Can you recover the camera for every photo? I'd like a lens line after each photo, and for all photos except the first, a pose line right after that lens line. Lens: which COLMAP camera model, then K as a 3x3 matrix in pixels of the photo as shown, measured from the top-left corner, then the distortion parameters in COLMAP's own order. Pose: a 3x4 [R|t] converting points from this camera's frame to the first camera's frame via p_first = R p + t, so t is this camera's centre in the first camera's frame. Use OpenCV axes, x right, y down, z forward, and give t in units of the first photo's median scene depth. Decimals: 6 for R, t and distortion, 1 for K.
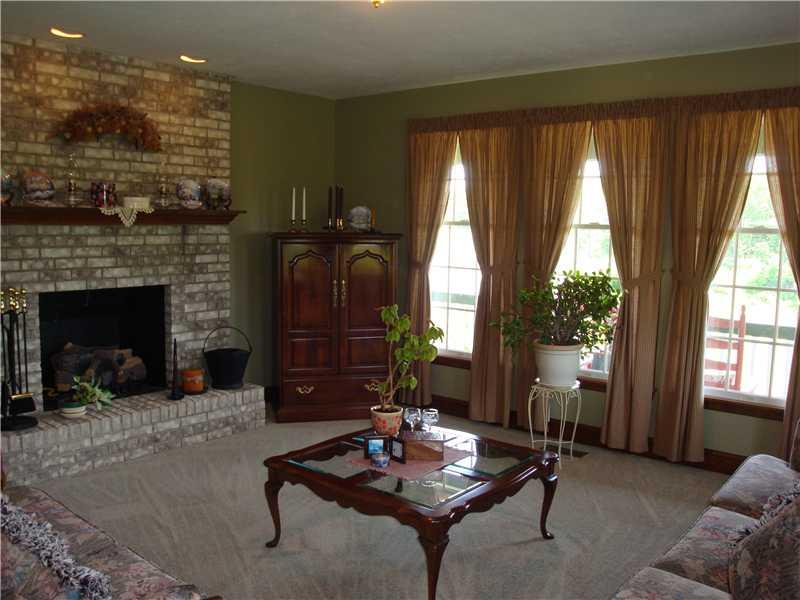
lens RADIAL K [[716.9, 0, 403.2], [0, 716.9, 302.8], [0, 0, 1]] dist [-0.172248, 0.149725]
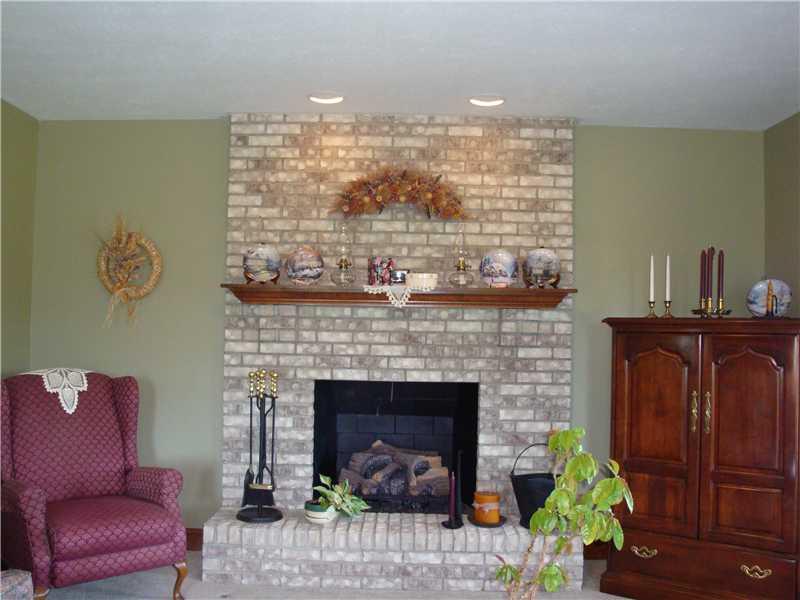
lens RADIAL K [[716.9, 0, 393.4], [0, 716.9, 307.2], [0, 0, 1]] dist [-0.172248, 0.149725]
pose [[0.625175, -0.029446, -0.779929, 0.264009], [-0.091812, 0.989575, -0.110956, -0.012845], [0.775066, 0.140974, 0.615954, 0.446687]]
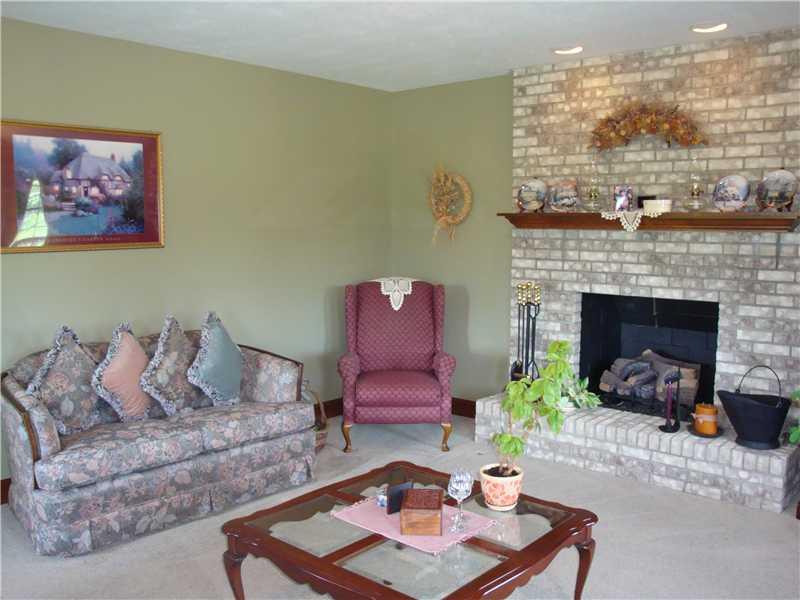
lens RADIAL K [[716.9, 0, 395.7], [0, 716.9, 308.1], [0, 0, 1]] dist [-0.172248, 0.149725]
pose [[-0.037782, 0.097092, -0.994558, 0.549802], [-0.110389, 0.988772, 0.100721, -0.065097], [0.993170, 0.113594, -0.026640, 0.694869]]
